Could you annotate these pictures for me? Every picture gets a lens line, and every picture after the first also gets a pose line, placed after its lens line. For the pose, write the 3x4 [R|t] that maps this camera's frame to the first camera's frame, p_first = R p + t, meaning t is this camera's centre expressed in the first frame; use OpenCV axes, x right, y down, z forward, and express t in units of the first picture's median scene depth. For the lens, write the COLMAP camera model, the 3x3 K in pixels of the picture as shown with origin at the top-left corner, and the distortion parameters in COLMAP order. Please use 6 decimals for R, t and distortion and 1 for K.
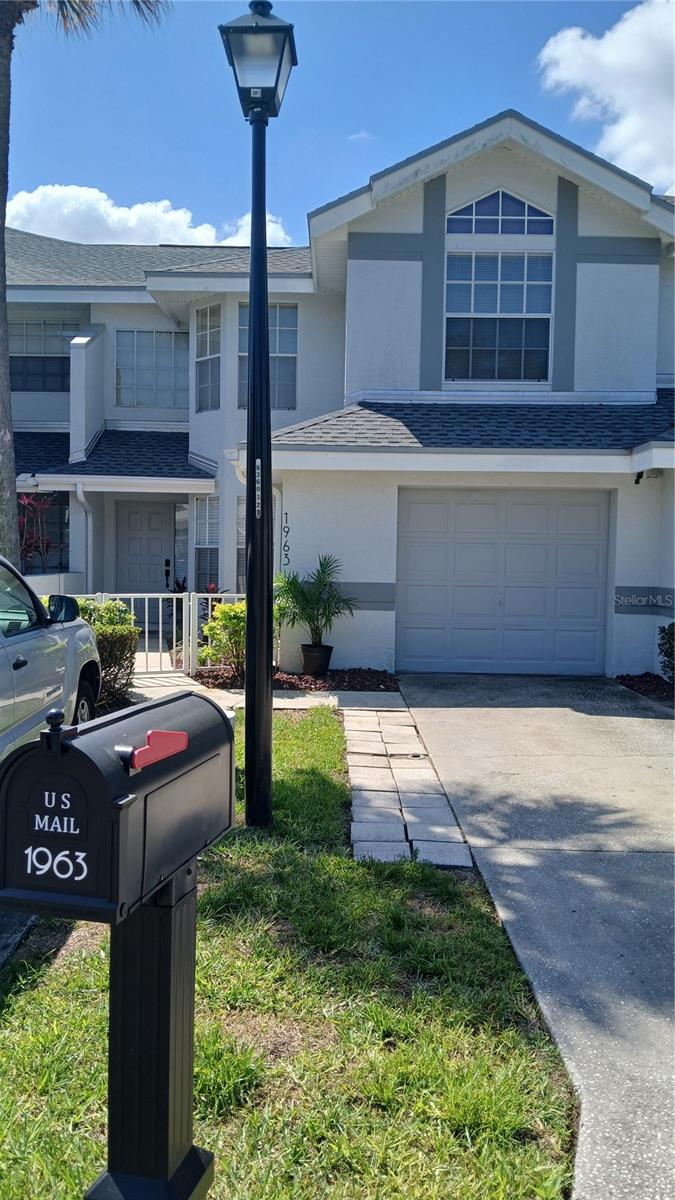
lens RADIAL K [[923.5, 0, 337.5], [0, 923.5, 600.0], [0, 0, 1]] dist [0.071125, -0.148253]
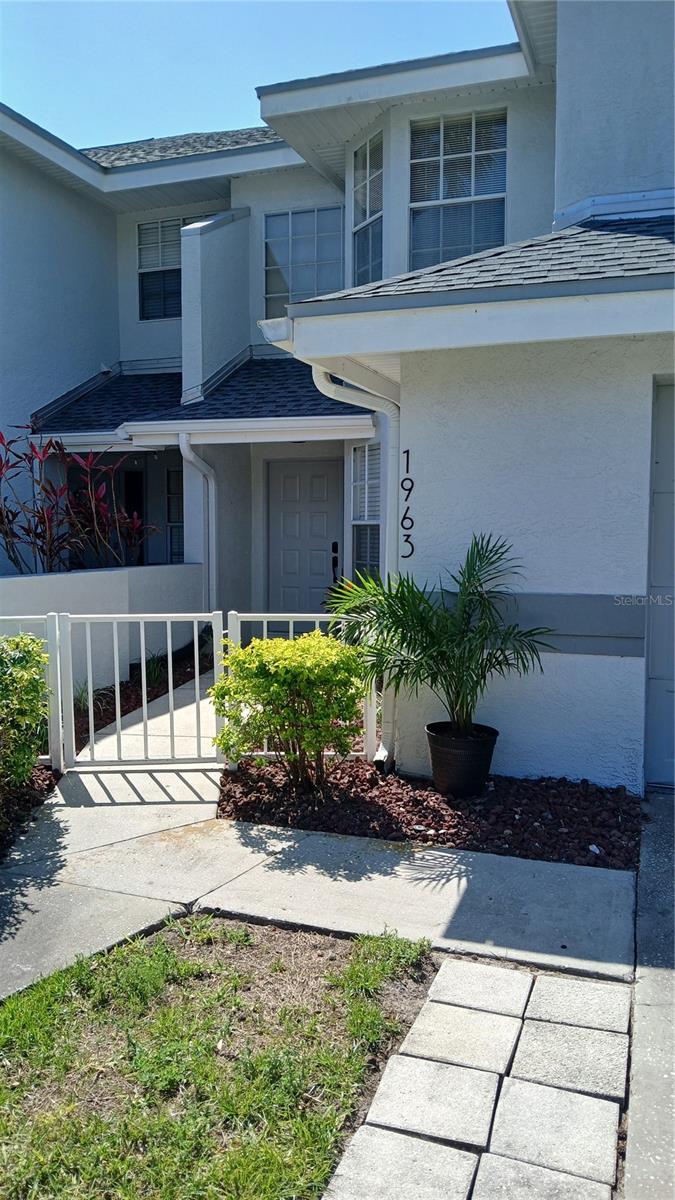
lens RADIAL K [[923.5, 0, 337.5], [0, 923.5, 600.0], [0, 0, 1]] dist [0.071125, -0.148253]
pose [[0.942997, 0.008308, -0.332698, 0.071498], [0.000033, 0.999686, 0.025056, -0.026970], [0.332802, -0.023639, 0.942700, 0.518868]]
